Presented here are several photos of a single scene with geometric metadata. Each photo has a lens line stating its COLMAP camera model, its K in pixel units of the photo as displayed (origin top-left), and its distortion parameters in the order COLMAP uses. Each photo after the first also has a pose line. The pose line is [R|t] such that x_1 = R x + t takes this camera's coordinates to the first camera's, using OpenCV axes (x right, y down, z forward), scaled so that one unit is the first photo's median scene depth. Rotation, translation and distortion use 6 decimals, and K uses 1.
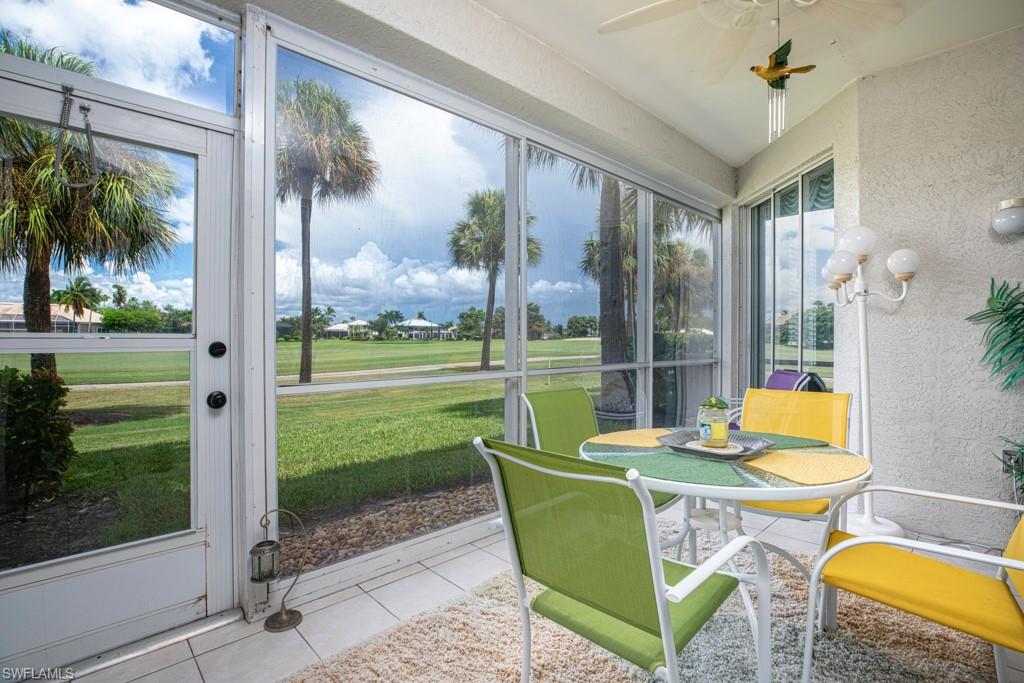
lens RADIAL K [[478.9, 0, 512.0], [0, 478.9, 341.5], [0, 0, 1]] dist [-0.047589, 0.017813]
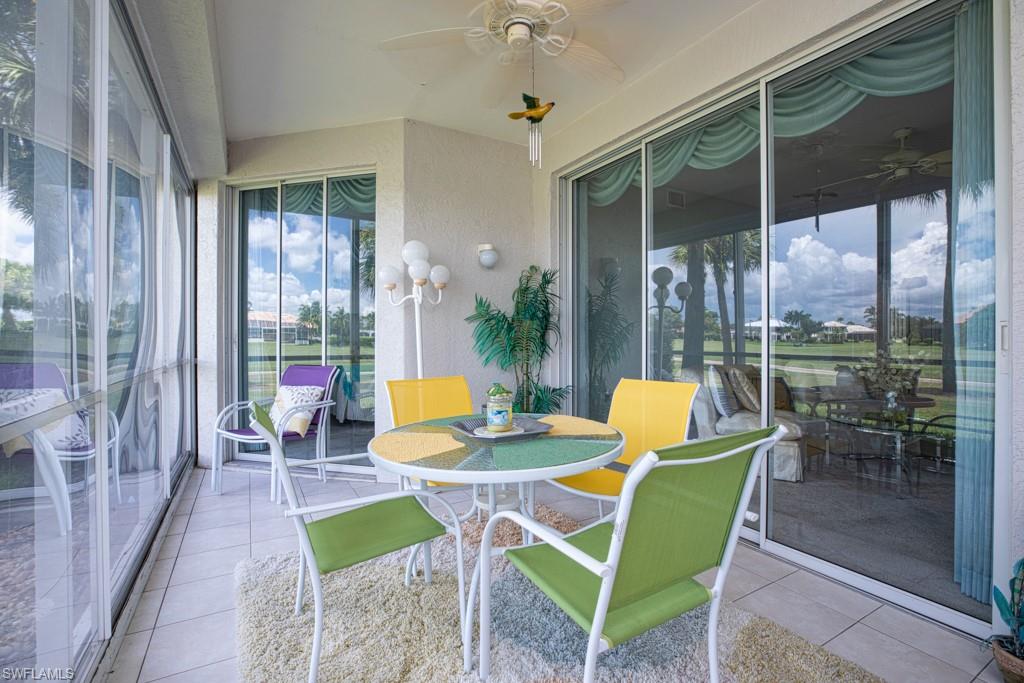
lens RADIAL K [[461.9, 0, 512.0], [0, 461.9, 341.5], [0, 0, 1]] dist [-0.001910, -0.000145]
pose [[0.244706, -0.015919, 0.969467, -0.288122], [0.016625, 0.999787, 0.012221, 0.004524], [-0.969455, 0.013126, 0.244919, 0.355128]]
